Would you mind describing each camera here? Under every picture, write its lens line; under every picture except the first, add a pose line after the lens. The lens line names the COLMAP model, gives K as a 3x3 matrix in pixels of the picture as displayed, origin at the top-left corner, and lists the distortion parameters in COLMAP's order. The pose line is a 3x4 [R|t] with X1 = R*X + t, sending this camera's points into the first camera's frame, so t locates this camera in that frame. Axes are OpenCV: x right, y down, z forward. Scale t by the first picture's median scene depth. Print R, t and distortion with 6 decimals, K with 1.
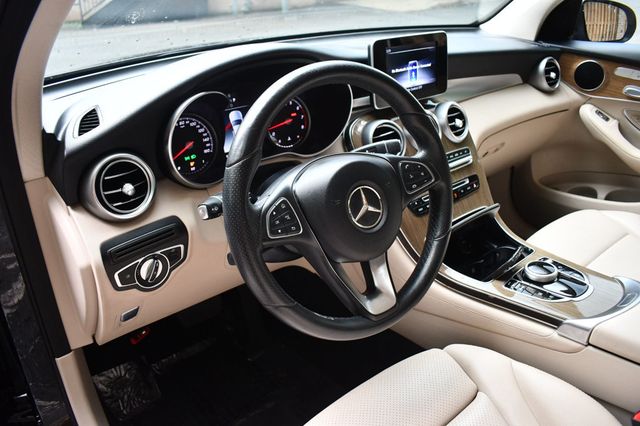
lens RADIAL K [[491.7, 0, 318.6], [0, 491.7, 217.9], [0, 0, 1]] dist [-0.116273, 0.030443]
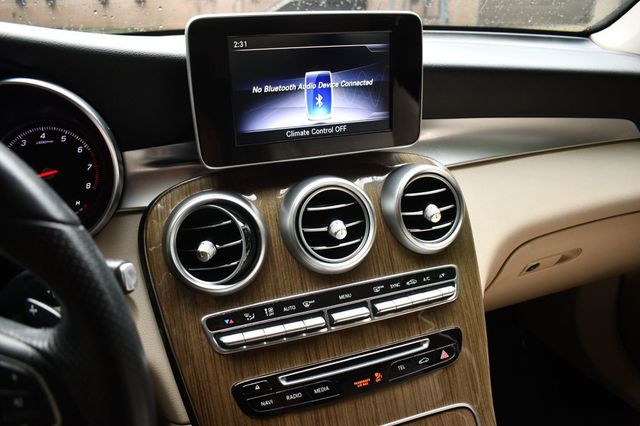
lens RADIAL K [[491.7, 0, 320.5], [0, 491.7, 214.5], [0, 0, 1]] dist [-0.116273, 0.030443]
pose [[0.945716, 0.146927, -0.289885, 0.322641], [-0.160186, 0.986832, -0.022415, -0.166696], [0.282774, 0.067634, 0.956799, 0.527741]]
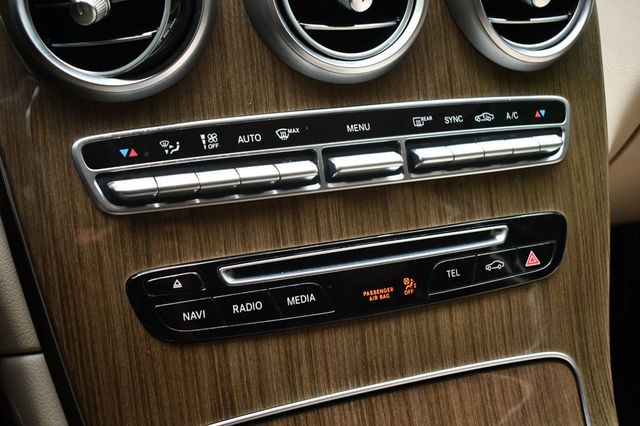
lens RADIAL K [[799.2, 0, 318.5], [0, 799.2, 214.4], [0, 0, 1]] dist [-0.065281, 0.000000]
pose [[0.941879, 0.254441, -0.219370, 0.301343], [-0.235194, 0.965677, 0.110239, -0.106473], [0.239890, -0.052238, 0.969394, 0.593678]]
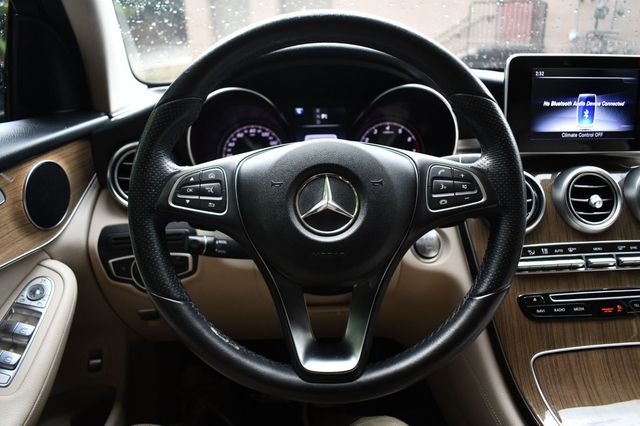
lens RADIAL K [[491.7, 0, 315.2], [0, 491.7, 214.1], [0, 0, 1]] dist [-0.116273, 0.030443]
pose [[0.789603, 0.193232, -0.582400, 0.285951], [-0.274312, 0.960160, -0.053339, -0.022801], [0.548890, 0.201876, 0.811151, 0.272219]]
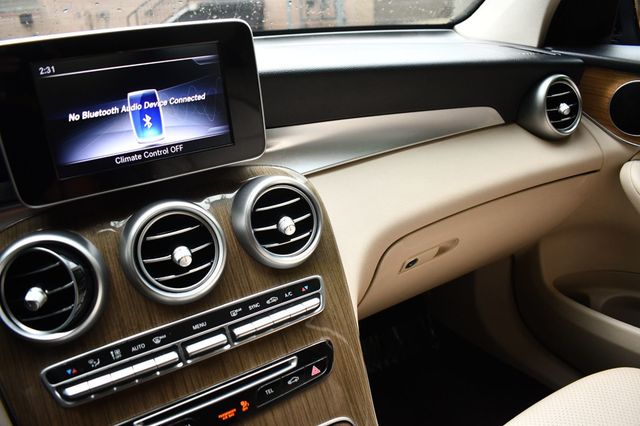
lens RADIAL K [[491.7, 0, 324.1], [0, 491.7, 214.1], [0, 0, 1]] dist [-0.116273, 0.030443]
pose [[0.990988, 0.031751, -0.130131, 0.380217], [-0.038329, 0.998094, -0.048363, -0.185461], [0.128347, 0.052915, 0.990317, 0.561704]]
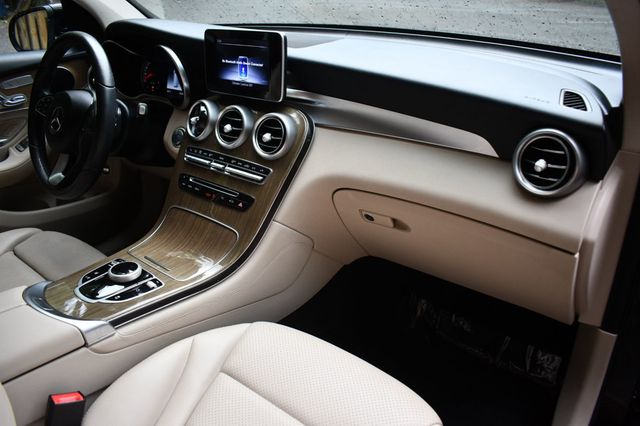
lens RADIAL K [[491.7, 0, 319.2], [0, 491.7, 215.7], [0, 0, 1]] dist [-0.116273, 0.030443]
pose [[0.219439, 0.457412, -0.861755, 1.139900], [-0.420507, 0.841371, 0.339513, -0.417159], [0.880353, 0.287871, 0.376974, 0.790716]]
